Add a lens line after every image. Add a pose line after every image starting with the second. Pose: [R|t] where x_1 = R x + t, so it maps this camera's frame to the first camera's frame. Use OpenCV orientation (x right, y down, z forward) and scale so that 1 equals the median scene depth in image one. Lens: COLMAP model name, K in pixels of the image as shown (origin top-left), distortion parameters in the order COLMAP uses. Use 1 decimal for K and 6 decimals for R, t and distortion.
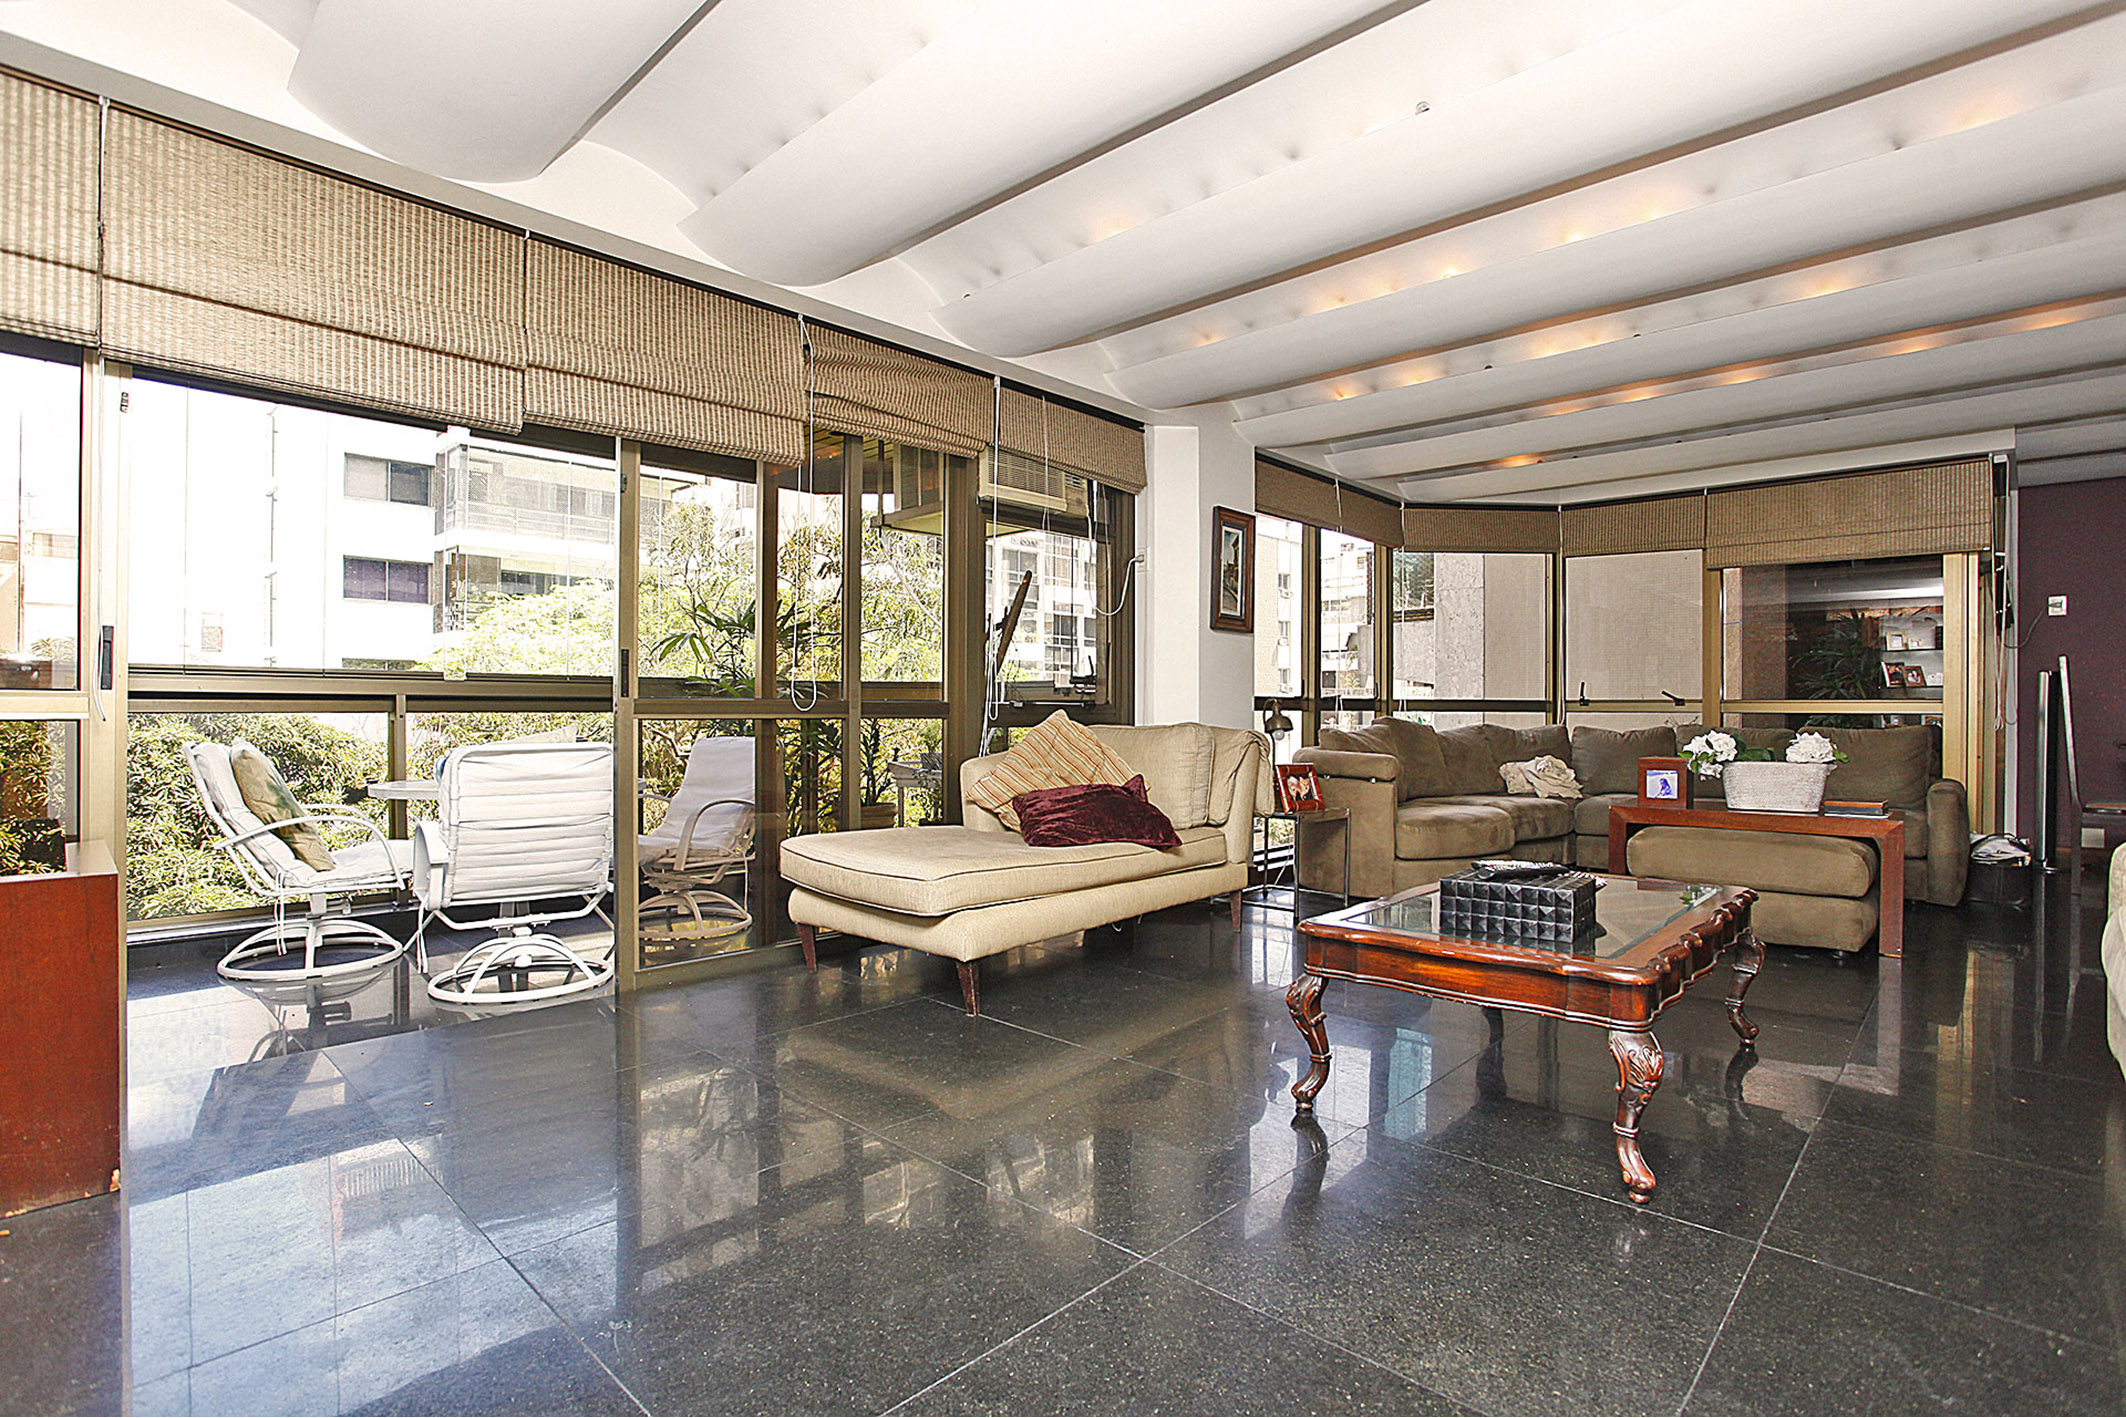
lens RADIAL K [[1031.9, 0, 1066.9], [0, 1031.9, 716.4], [0, 0, 1]] dist [-0.059945, 0.021758]
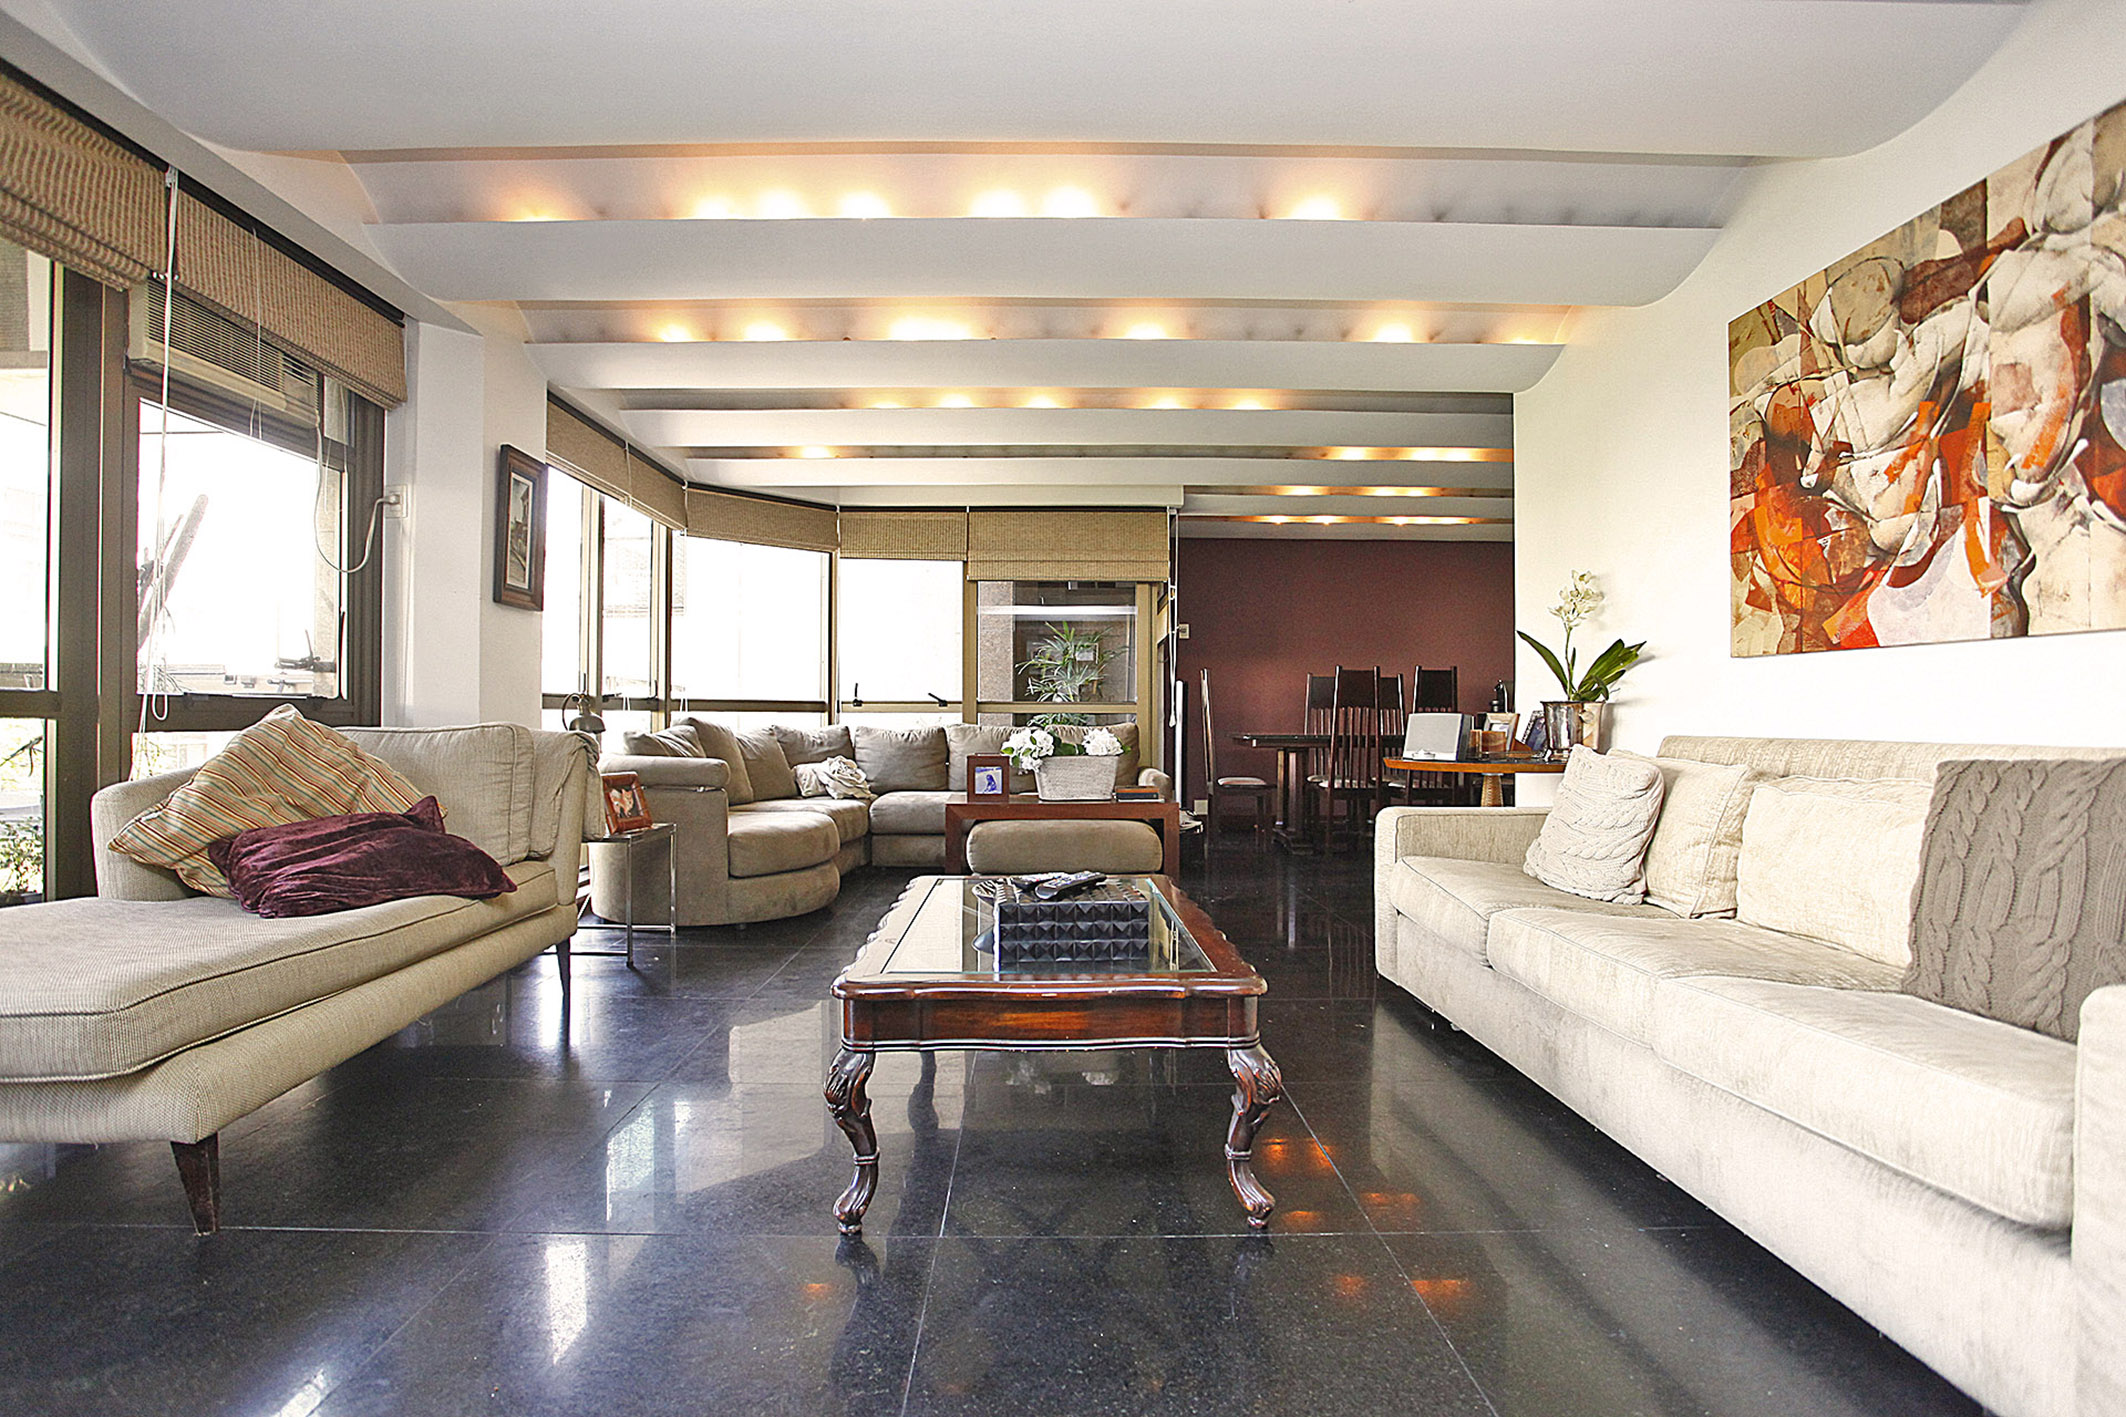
lens RADIAL K [[1031.9, 0, 1044.9], [0, 1031.9, 716.4], [0, 0, 1]] dist [-0.059945, 0.021758]
pose [[0.728544, -0.000429, 0.684999, -0.079251], [0.003753, 0.999987, -0.003365, 0.004485], [-0.684989, 0.005022, 0.728536, 0.164401]]
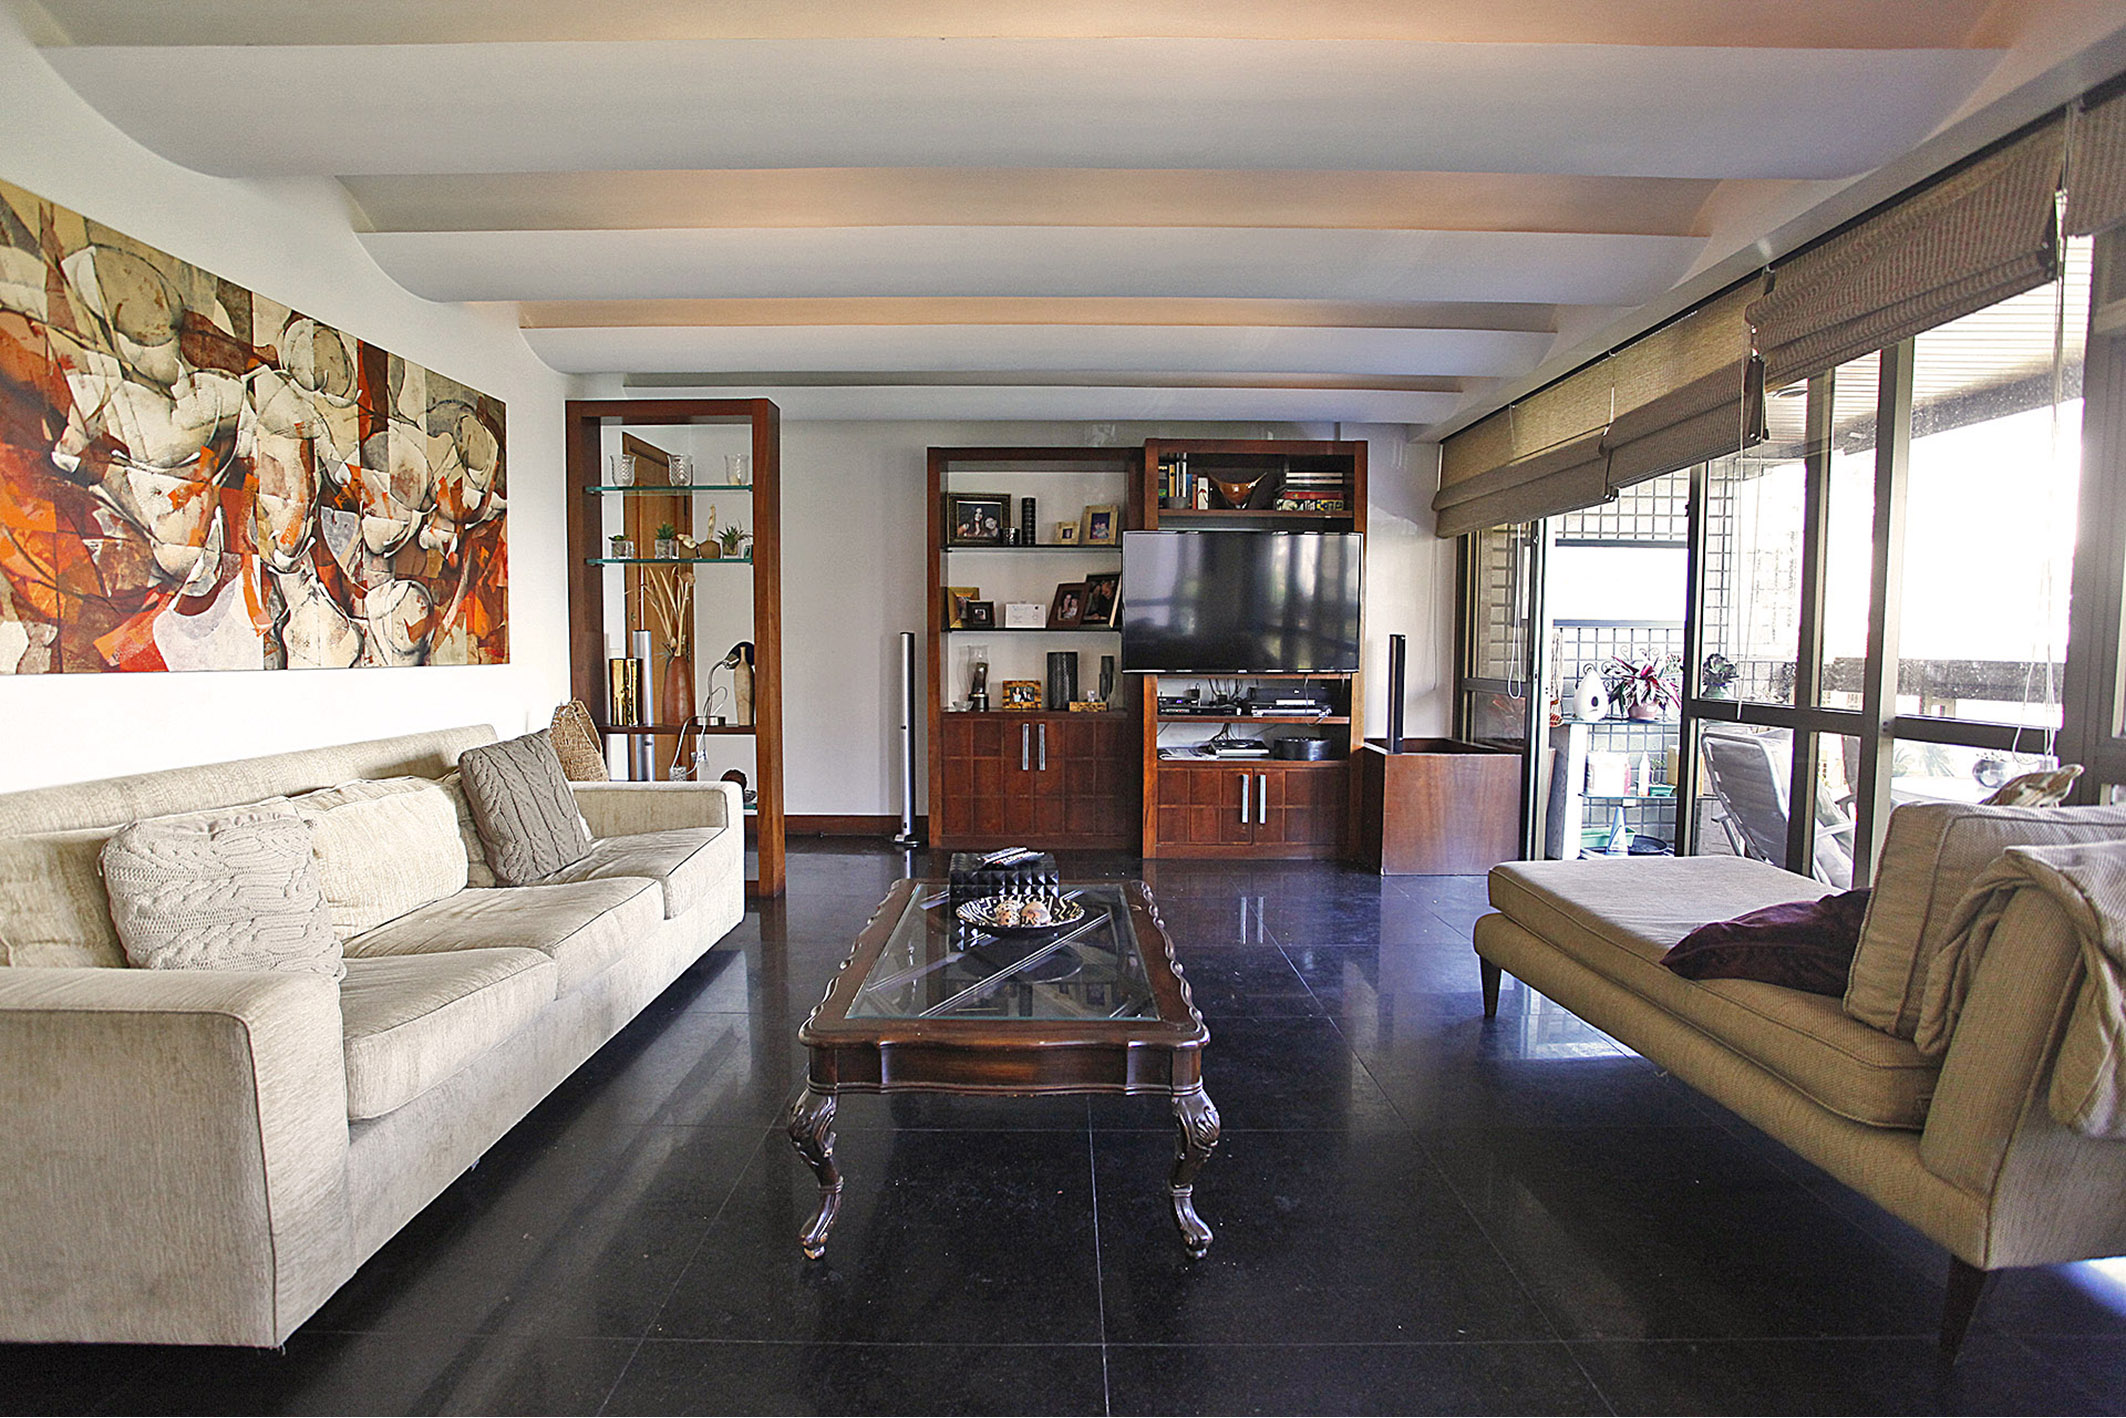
lens RADIAL K [[1031.9, 0, 1055.8], [0, 1031.9, 721.6], [0, 0, 1]] dist [-0.059945, 0.021758]
pose [[-0.733384, 0.044172, -0.678378, 0.546427], [-0.010182, 0.997061, 0.075930, -0.045049], [0.679738, 0.062593, -0.730779, 0.860575]]
